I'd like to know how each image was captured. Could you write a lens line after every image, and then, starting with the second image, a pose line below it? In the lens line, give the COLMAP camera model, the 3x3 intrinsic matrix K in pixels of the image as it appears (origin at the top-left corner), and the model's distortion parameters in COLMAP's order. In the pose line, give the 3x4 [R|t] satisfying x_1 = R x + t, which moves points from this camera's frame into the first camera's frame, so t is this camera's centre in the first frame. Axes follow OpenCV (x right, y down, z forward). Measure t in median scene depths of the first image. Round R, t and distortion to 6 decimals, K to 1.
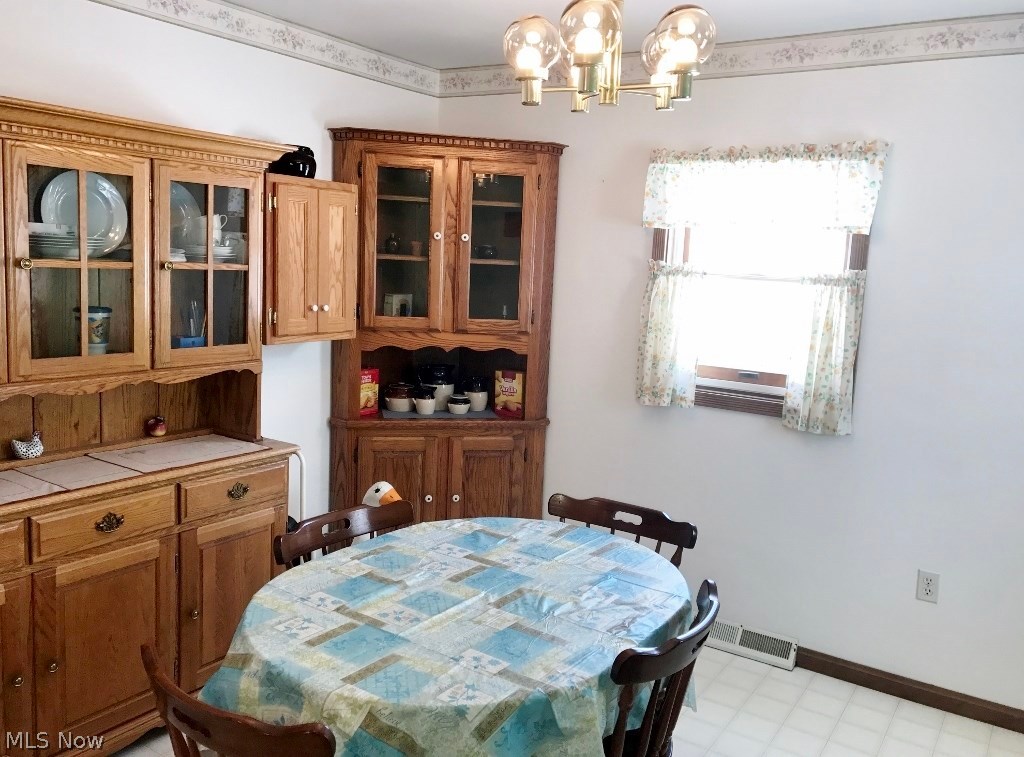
lens RADIAL K [[844.7, 0, 512.0], [0, 844.7, 378.5], [0, 0, 1]] dist [0.008002, 0.001647]
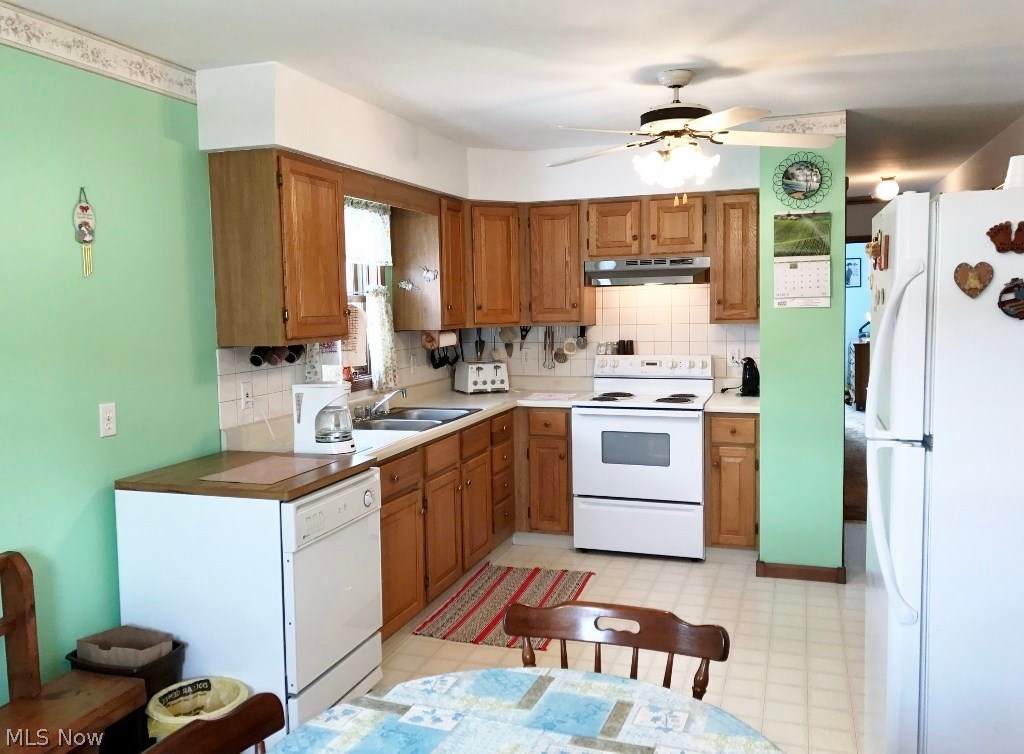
lens RADIAL K [[844.7, 0, 512.0], [0, 844.7, 377.0], [0, 0, 1]] dist [0.008002, 0.001647]
pose [[-0.965635, -0.004916, -0.259854, 0.074015], [-0.063344, 0.974123, 0.216962, -0.139478], [0.252063, 0.225967, -0.940959, 1.141532]]
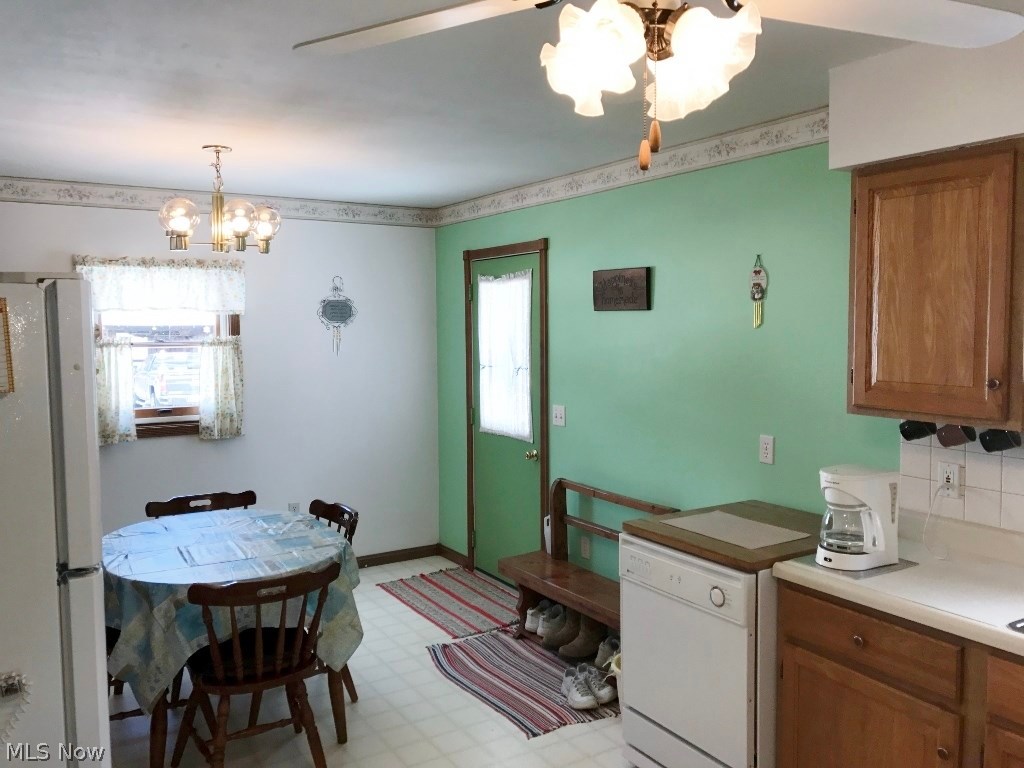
lens RADIAL K [[850.9, 0, 512.0], [0, 850.9, 384.0], [0, 0, 1]] dist [-0.003931, -0.002131]
pose [[0.412909, -0.114999, 0.903483, -0.998743], [0.157759, 0.986032, 0.053407, -0.043535], [-0.897005, 0.120480, 0.425284, -0.203299]]
